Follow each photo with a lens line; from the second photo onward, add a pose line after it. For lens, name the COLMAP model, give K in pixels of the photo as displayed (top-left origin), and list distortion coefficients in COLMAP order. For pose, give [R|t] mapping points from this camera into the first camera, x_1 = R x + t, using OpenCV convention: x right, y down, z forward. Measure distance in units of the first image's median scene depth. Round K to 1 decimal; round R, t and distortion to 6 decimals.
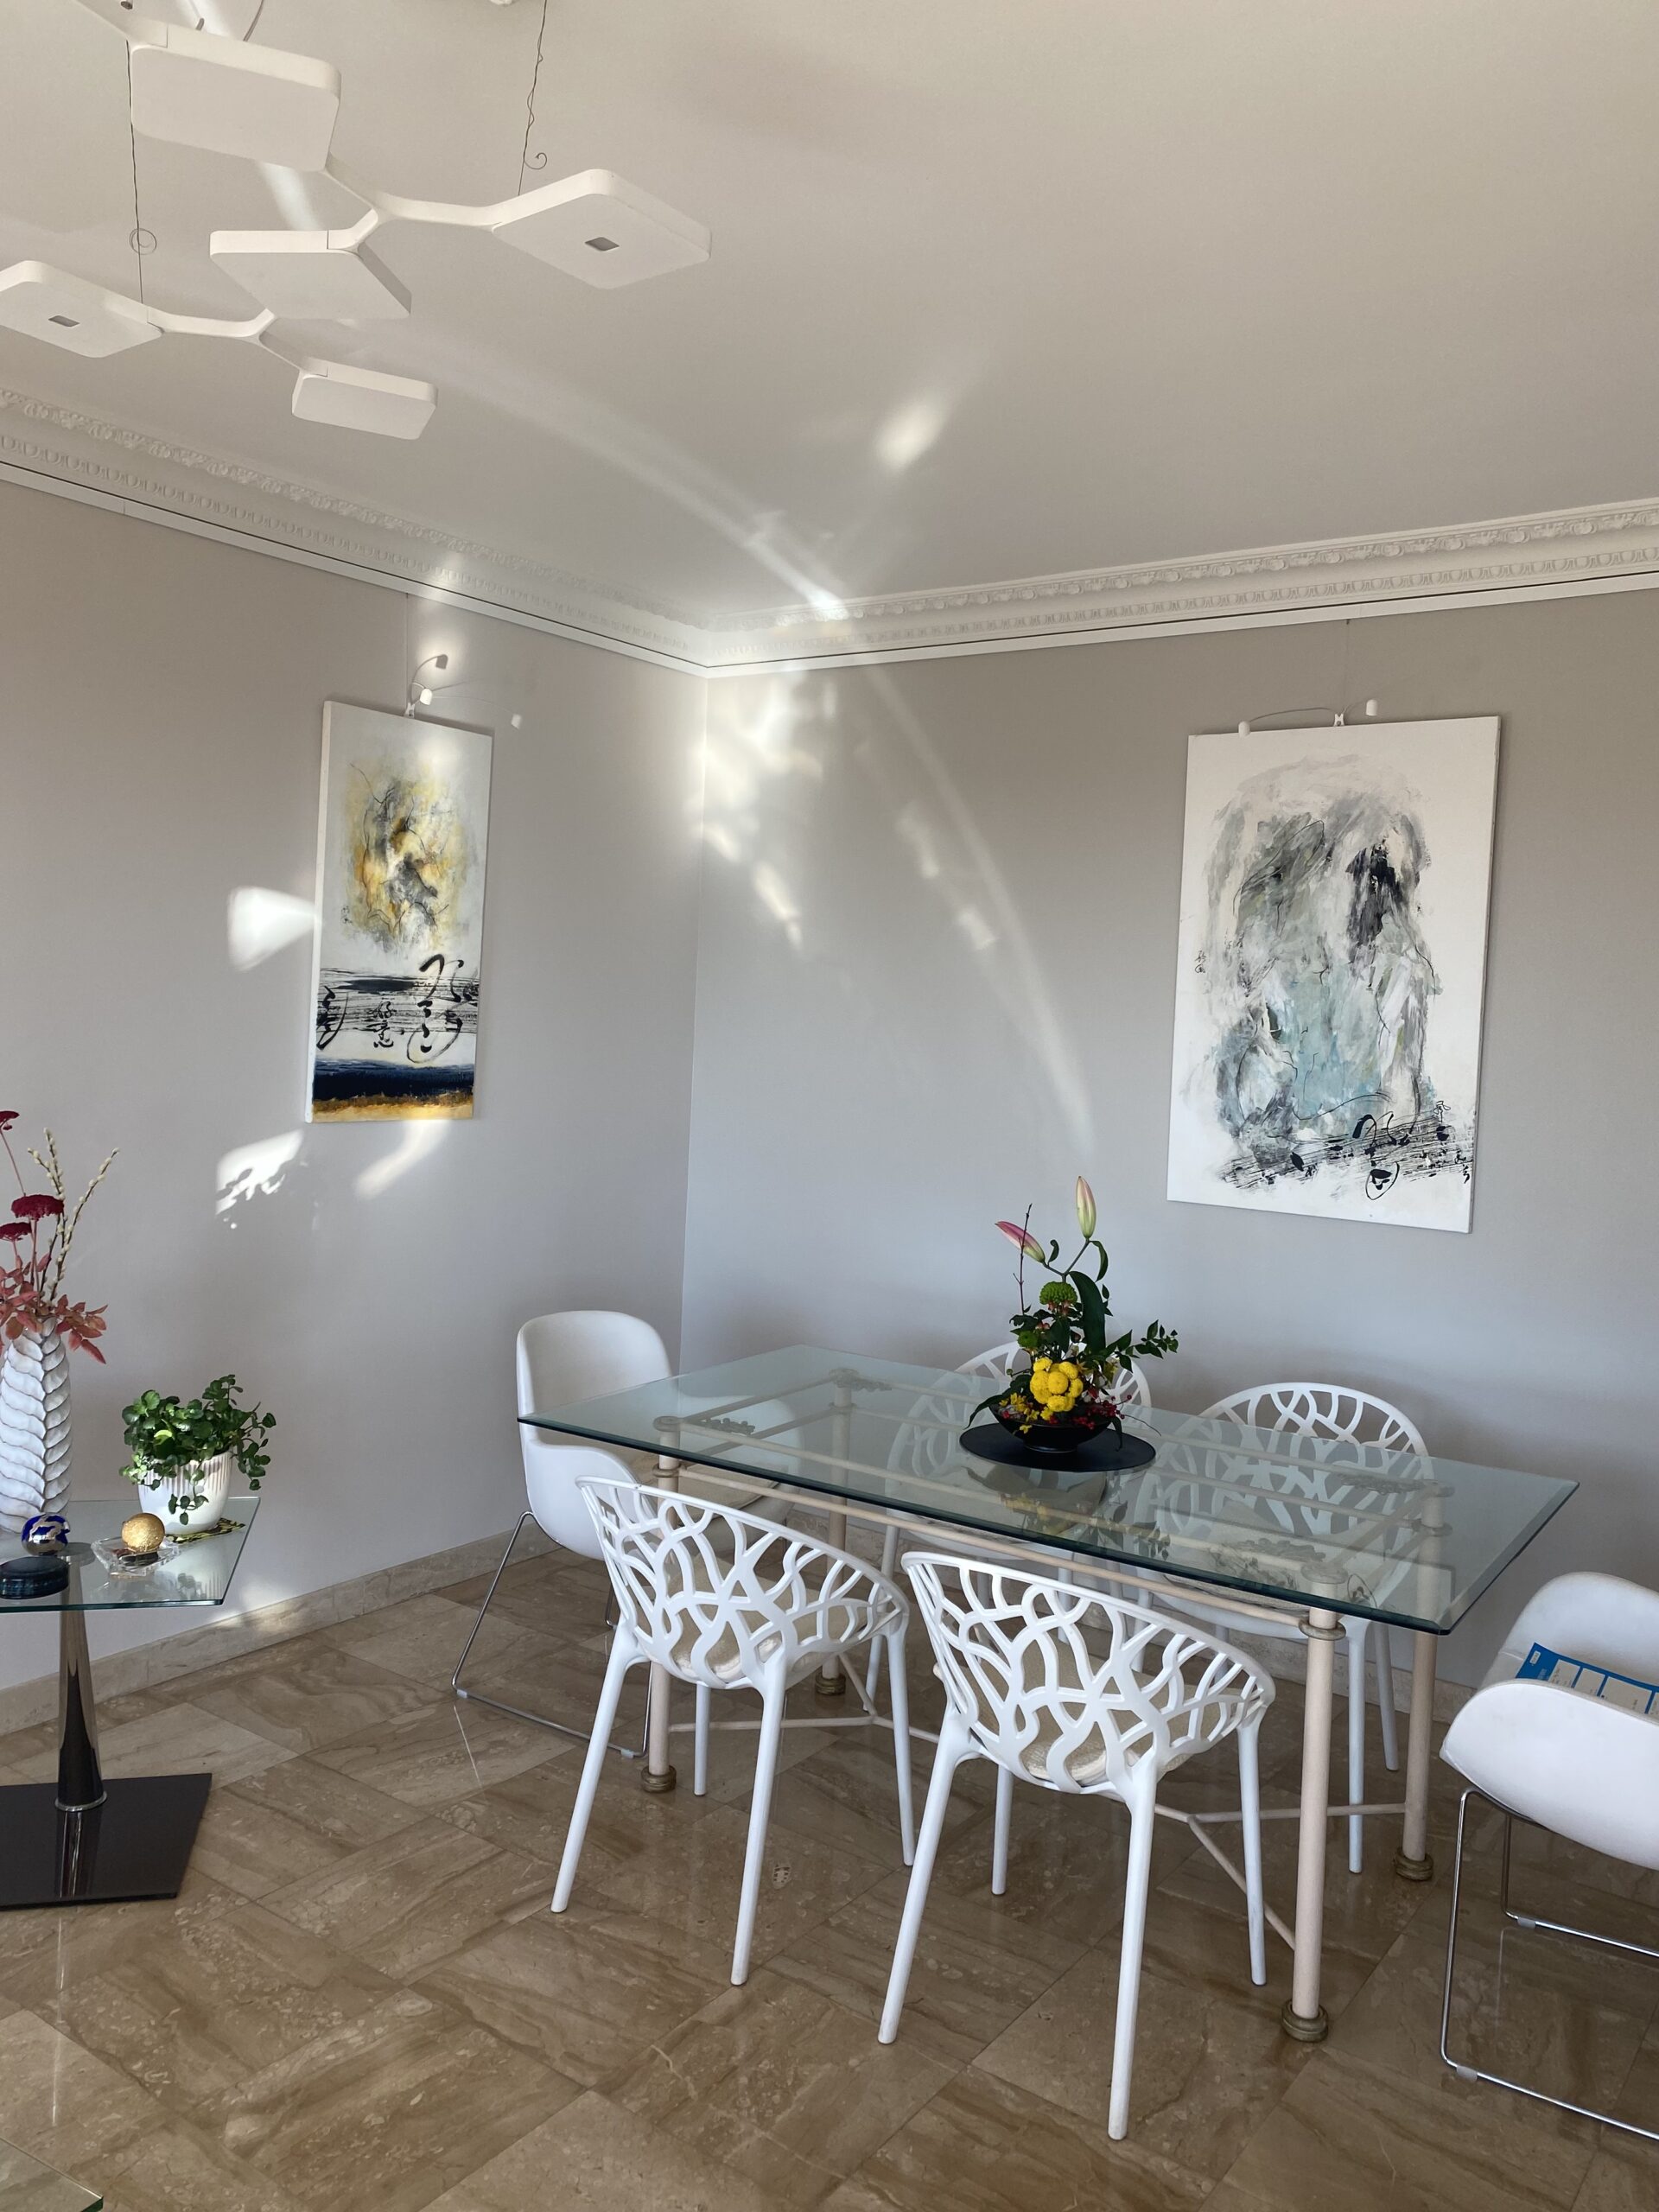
lens RADIAL K [[1667.7, 0, 828.4], [0, 1667.7, 1088.9], [0, 0, 1]] dist [0.004696, 0.000496]
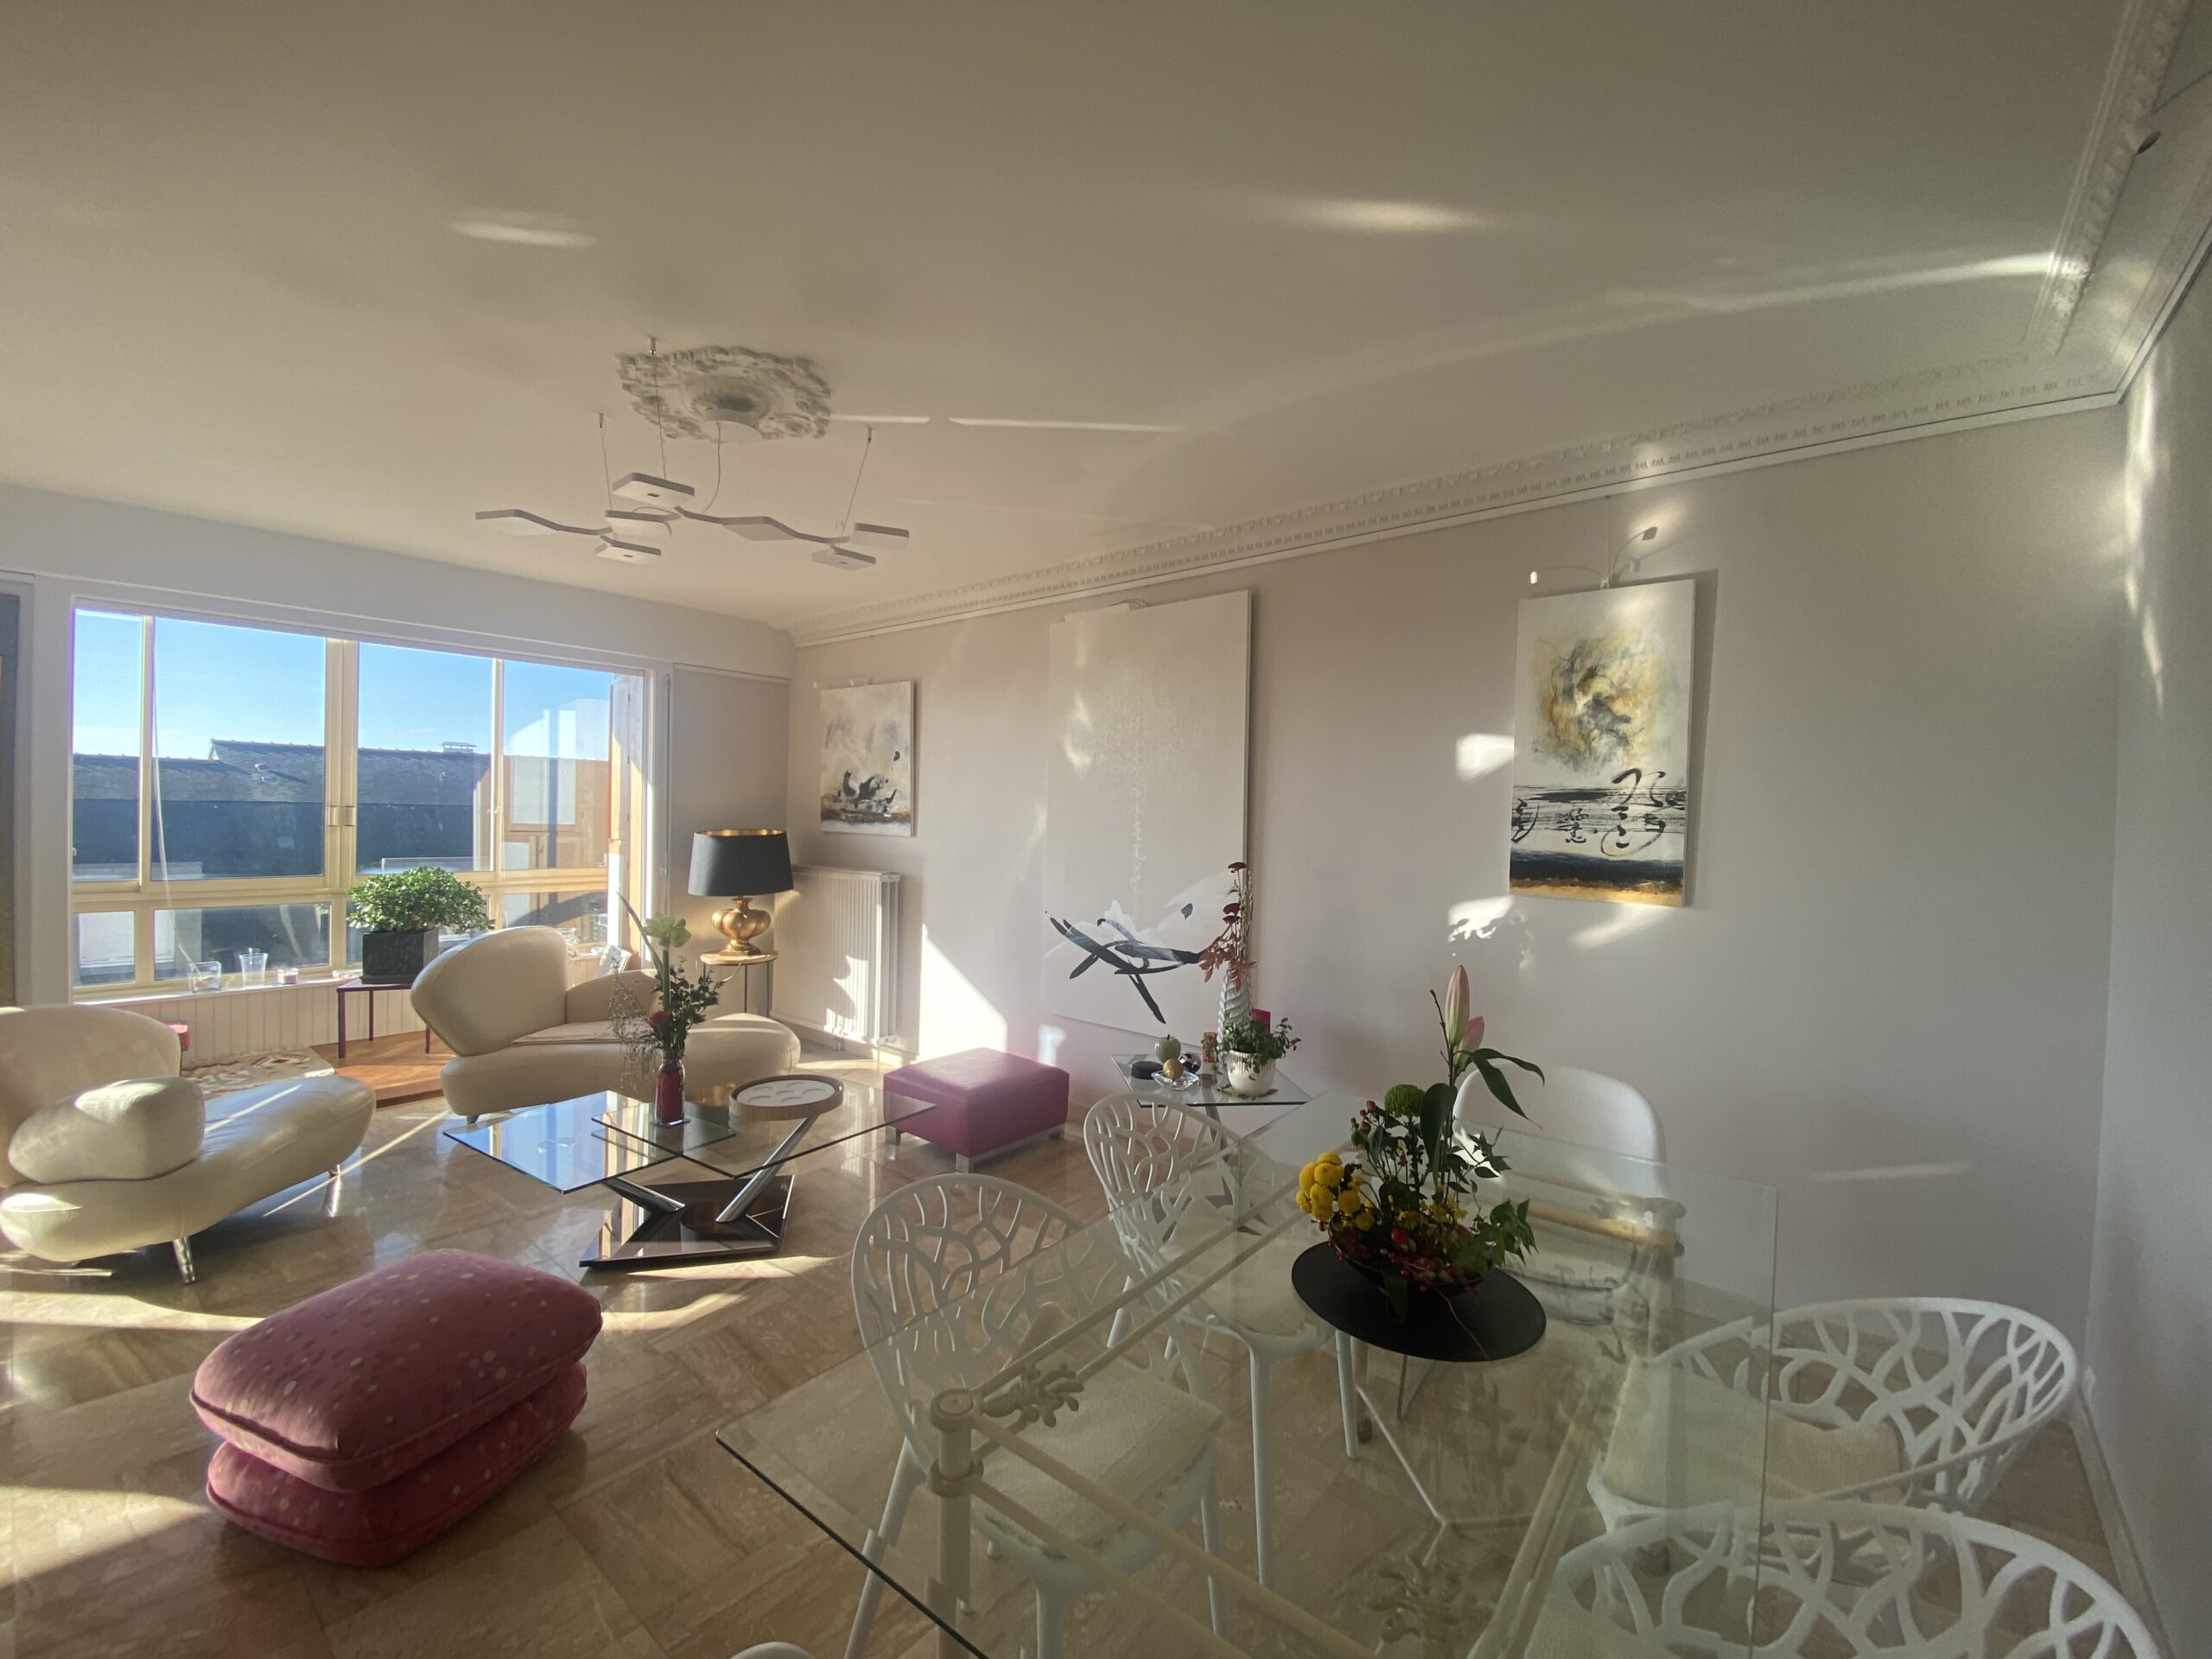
lens RADIAL K [[910.8, 0, 1103.9], [0, 910.8, 850.6], [0, 0, 1]] dist [0.000612, -0.000314]
pose [[-0.088479, -0.003730, -0.996071, 0.487897], [-0.066997, 0.997751, 0.002215, 0.004934], [0.993822, 0.066929, -0.088530, 0.692127]]
